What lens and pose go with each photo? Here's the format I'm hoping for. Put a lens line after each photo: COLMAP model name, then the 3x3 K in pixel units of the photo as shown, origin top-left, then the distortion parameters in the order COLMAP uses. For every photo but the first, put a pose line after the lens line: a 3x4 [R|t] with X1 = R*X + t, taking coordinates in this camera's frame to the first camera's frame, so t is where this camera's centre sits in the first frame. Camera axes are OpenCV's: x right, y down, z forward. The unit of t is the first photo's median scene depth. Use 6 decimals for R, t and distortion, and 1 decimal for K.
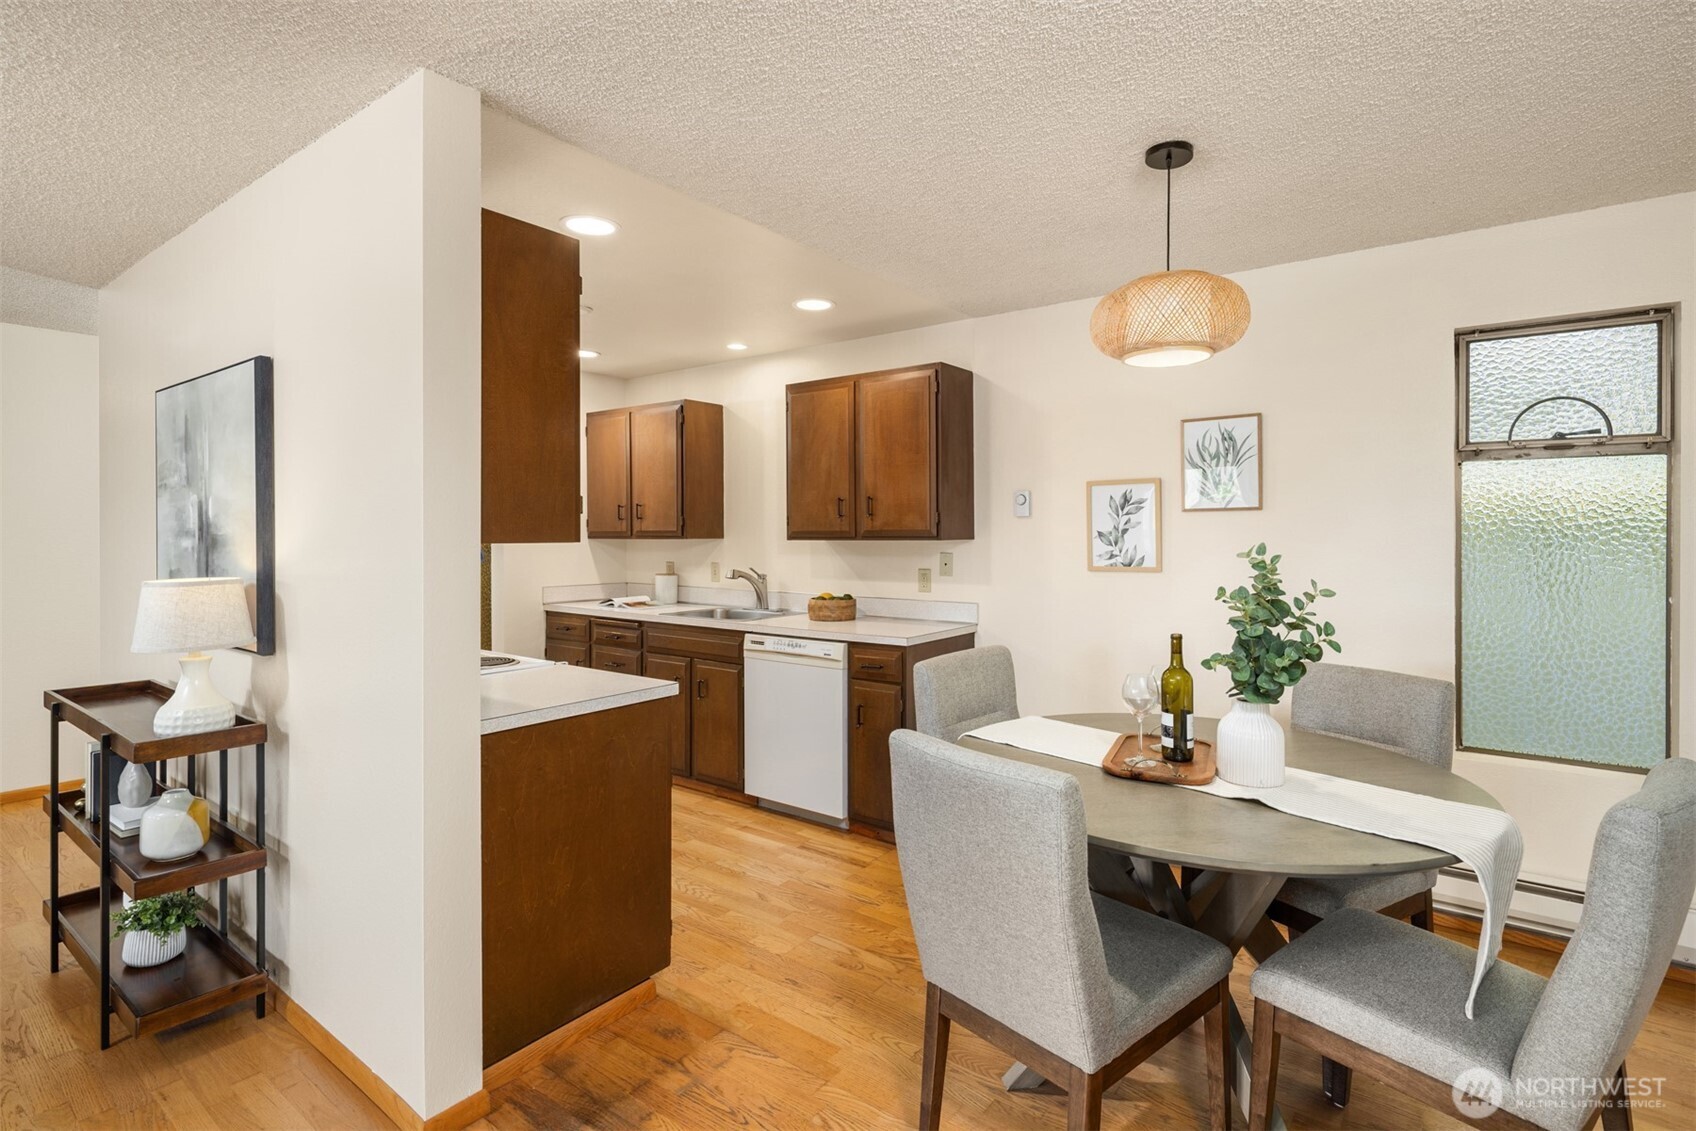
lens RADIAL K [[816.8, 0, 831.5], [0, 816.8, 536.4], [0, 0, 1]] dist [0.001583, -0.002856]
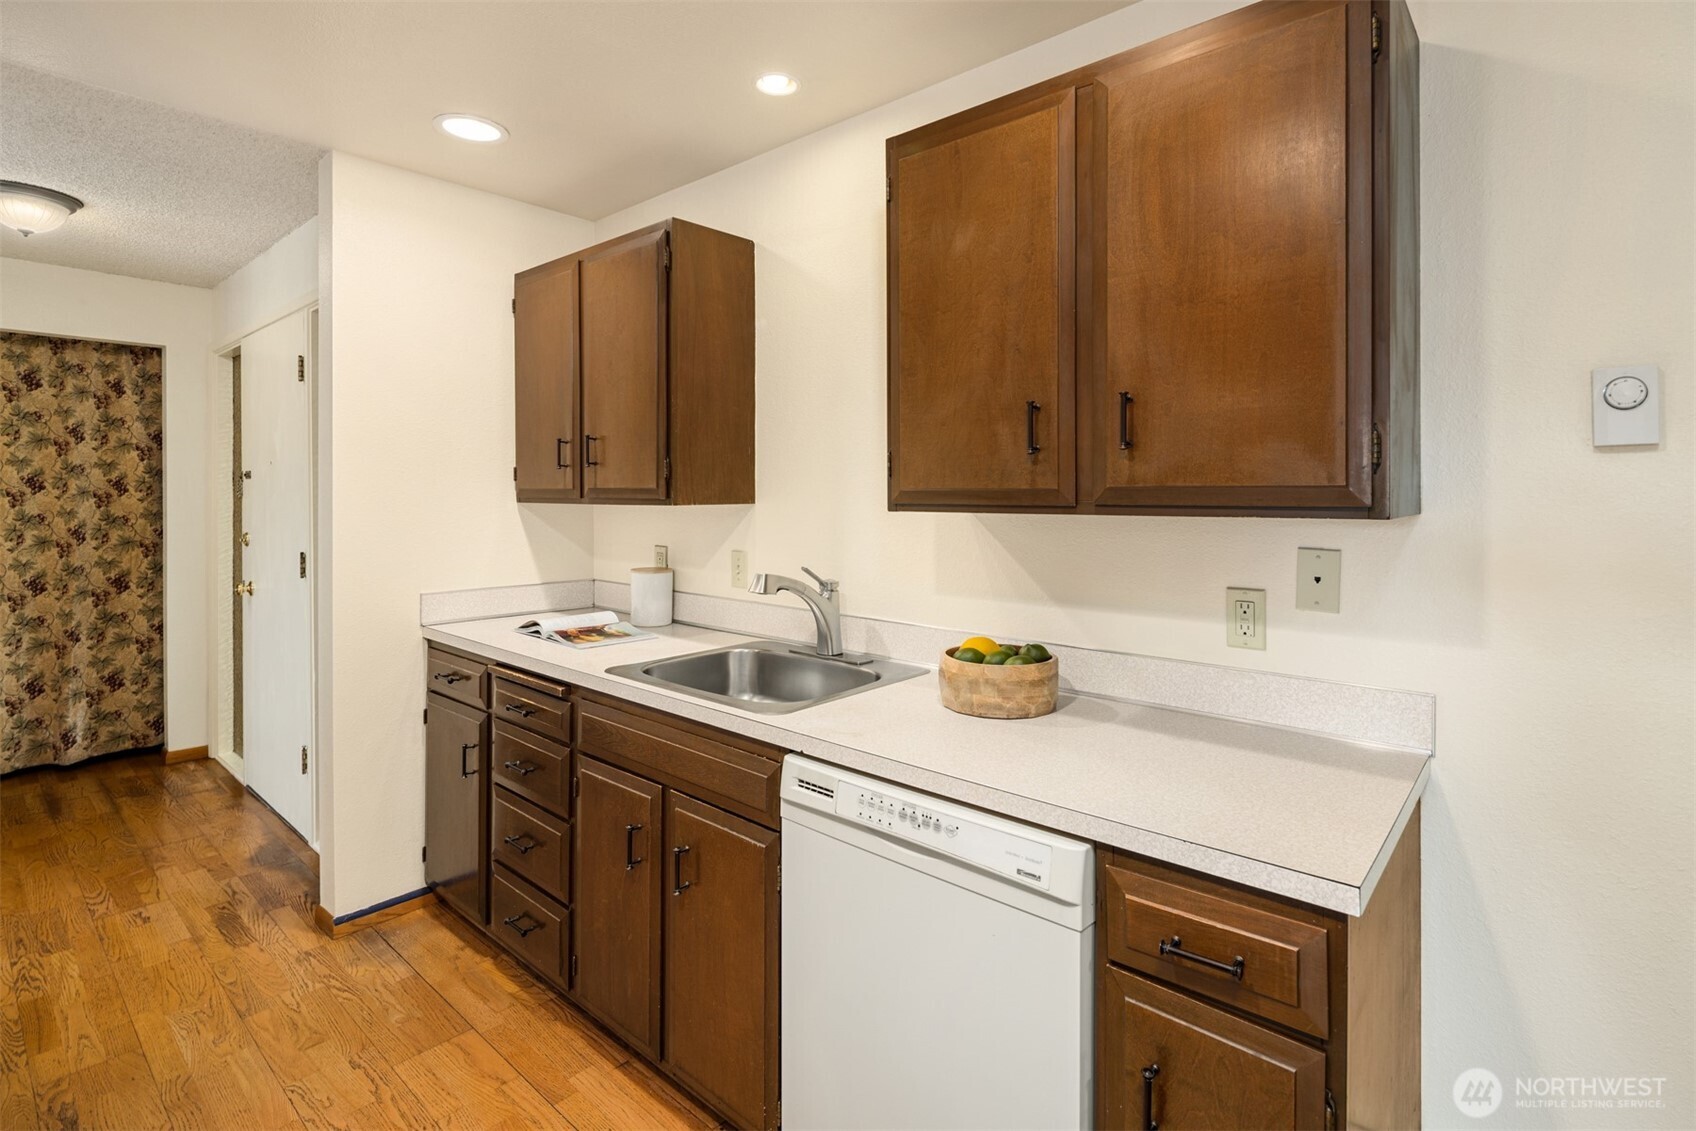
lens RADIAL K [[816.8, 0, 830.8], [0, 816.8, 478.6], [0, 0, 1]] dist [0.001583, -0.002856]
pose [[0.995966, -0.001173, -0.089725, -0.048661], [-0.000279, 0.999869, -0.016169, -0.005742], [0.089733, 0.016129, 0.995835, 0.609236]]
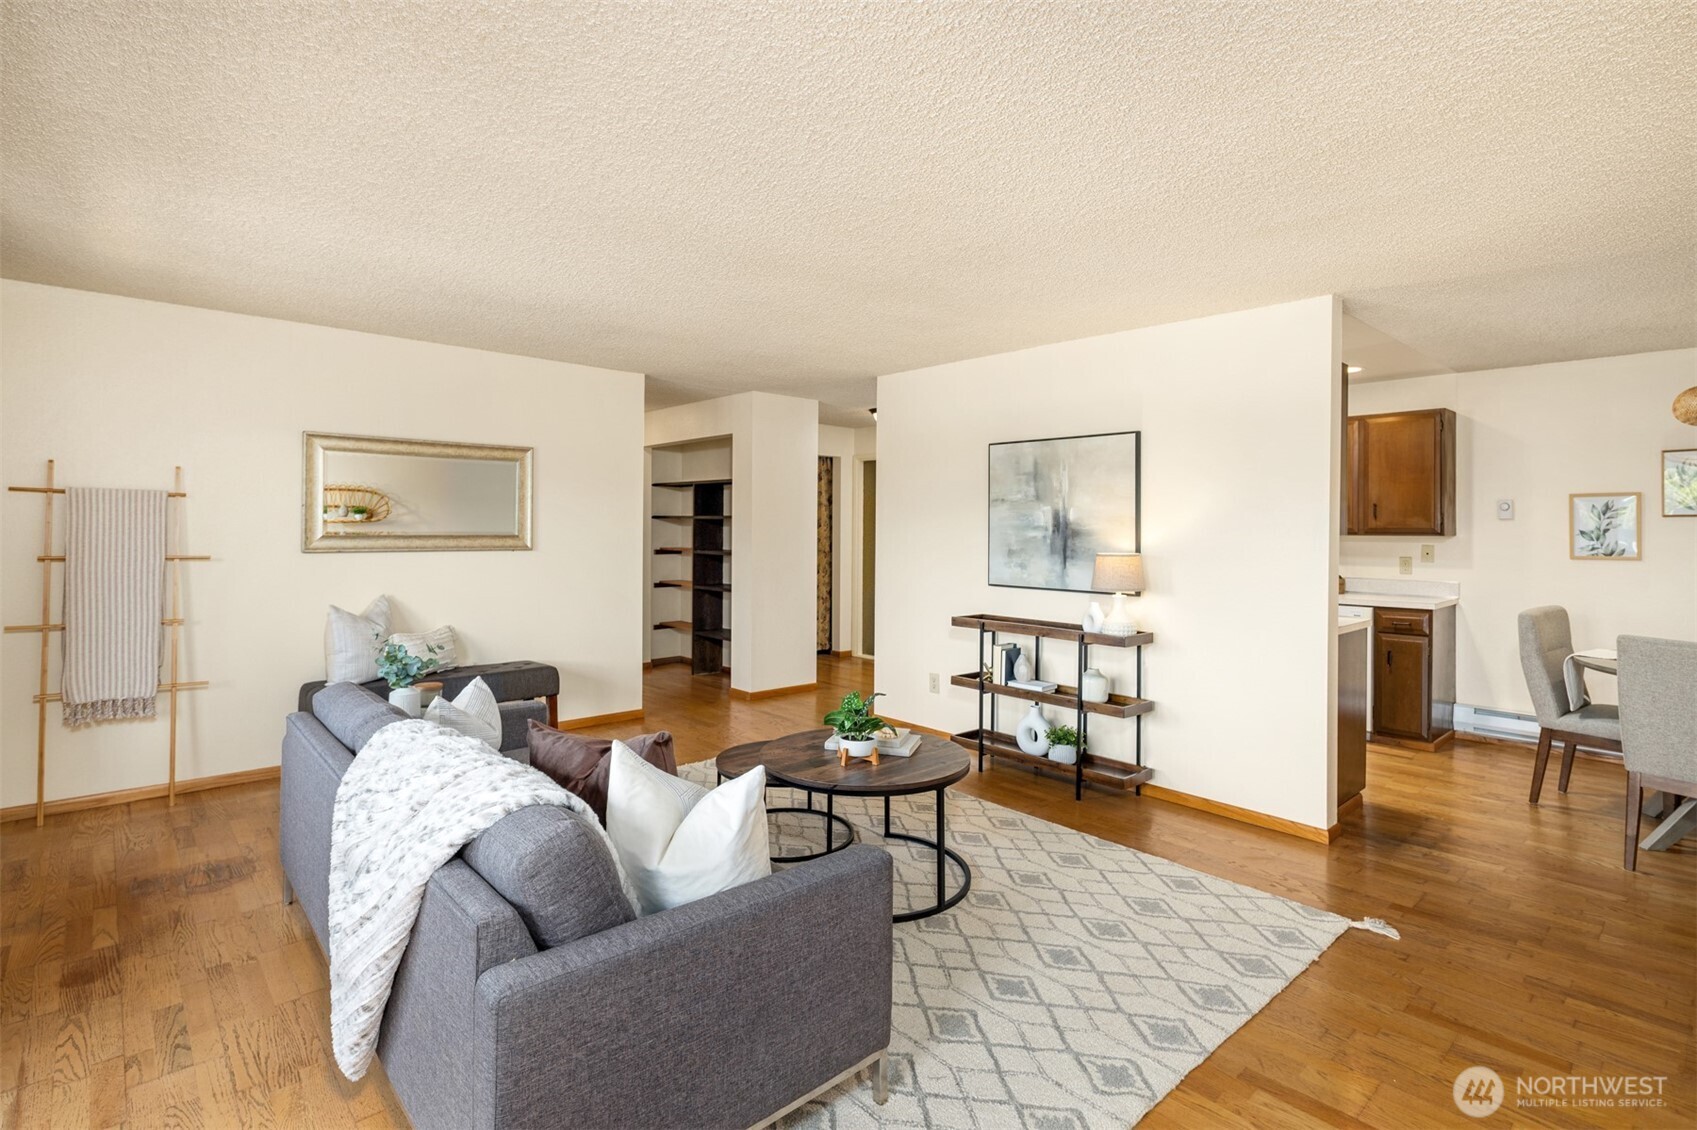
lens RADIAL K [[817.3, 0, 831.3], [0, 817.3, 516.6], [0, 0, 1]] dist [0.001583, -0.002856]
pose [[0.982074, 0.004099, -0.188451, -0.579305], [-0.007010, 0.999866, -0.014783, -0.000185], [0.188365, 0.015839, 0.981971, -0.522818]]
